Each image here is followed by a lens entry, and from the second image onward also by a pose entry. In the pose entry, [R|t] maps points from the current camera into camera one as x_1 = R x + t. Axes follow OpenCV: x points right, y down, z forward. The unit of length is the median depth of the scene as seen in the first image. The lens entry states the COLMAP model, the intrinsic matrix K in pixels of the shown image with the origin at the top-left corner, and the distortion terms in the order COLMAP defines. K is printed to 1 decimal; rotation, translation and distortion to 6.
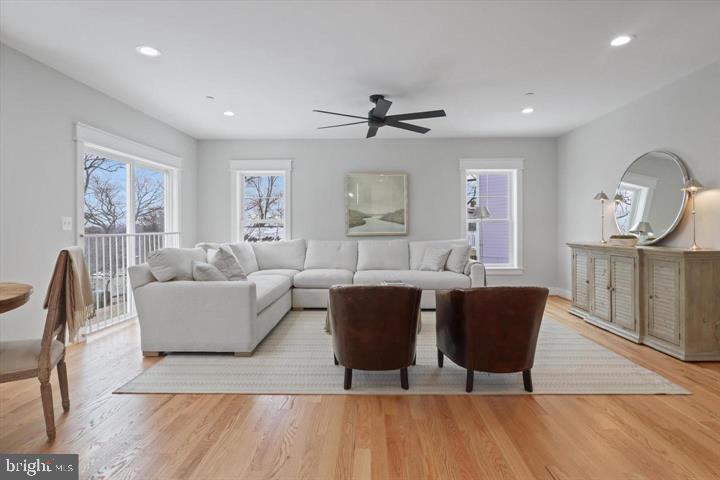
lens RADIAL K [[365.4, 0, 366.3], [0, 365.4, 226.0], [0, 0, 1]] dist [-0.002570, 0.003548]
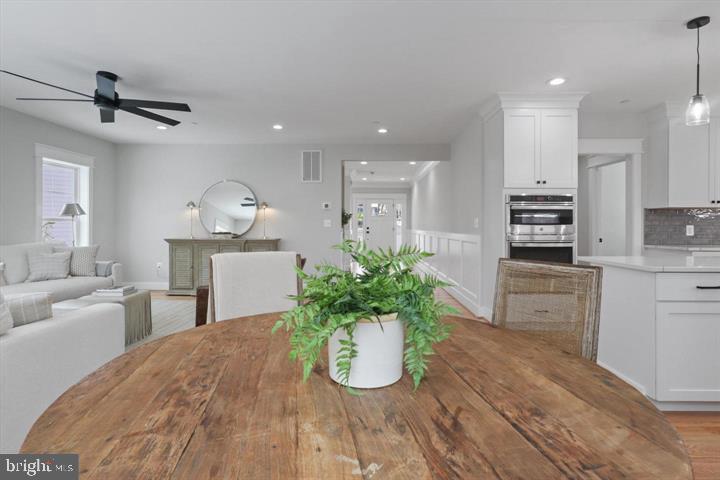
lens RADIAL K [[365.4, 0, 362.0], [0, 365.4, 227.6], [0, 0, 1]] dist [-0.002570, 0.003548]
pose [[0.005578, -0.000395, 0.999984, -0.822327], [-0.004162, 0.999991, 0.000419, 0.003464], [-0.999976, -0.004165, 0.005576, 0.392293]]
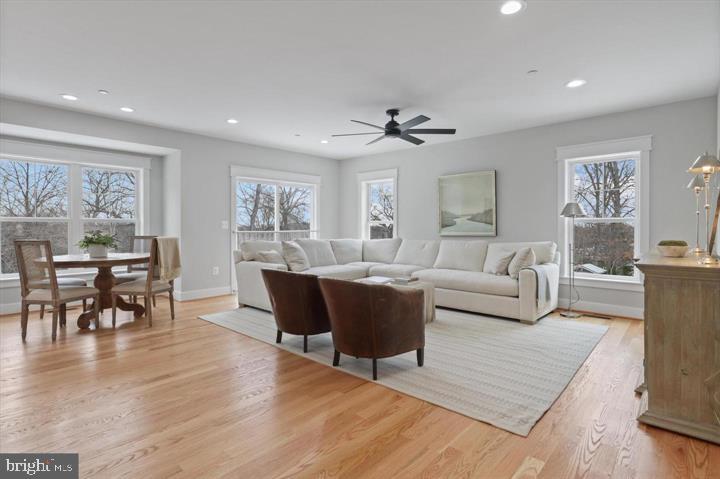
lens RADIAL K [[365.4, 0, 369.0], [0, 365.4, 230.2], [0, 0, 1]] dist [-0.002570, 0.003548]
pose [[0.760065, 0.008767, -0.649788, 0.702879], [-0.001313, 0.999928, 0.011956, -0.001883], [0.649846, -0.008234, 0.760022, 0.104485]]
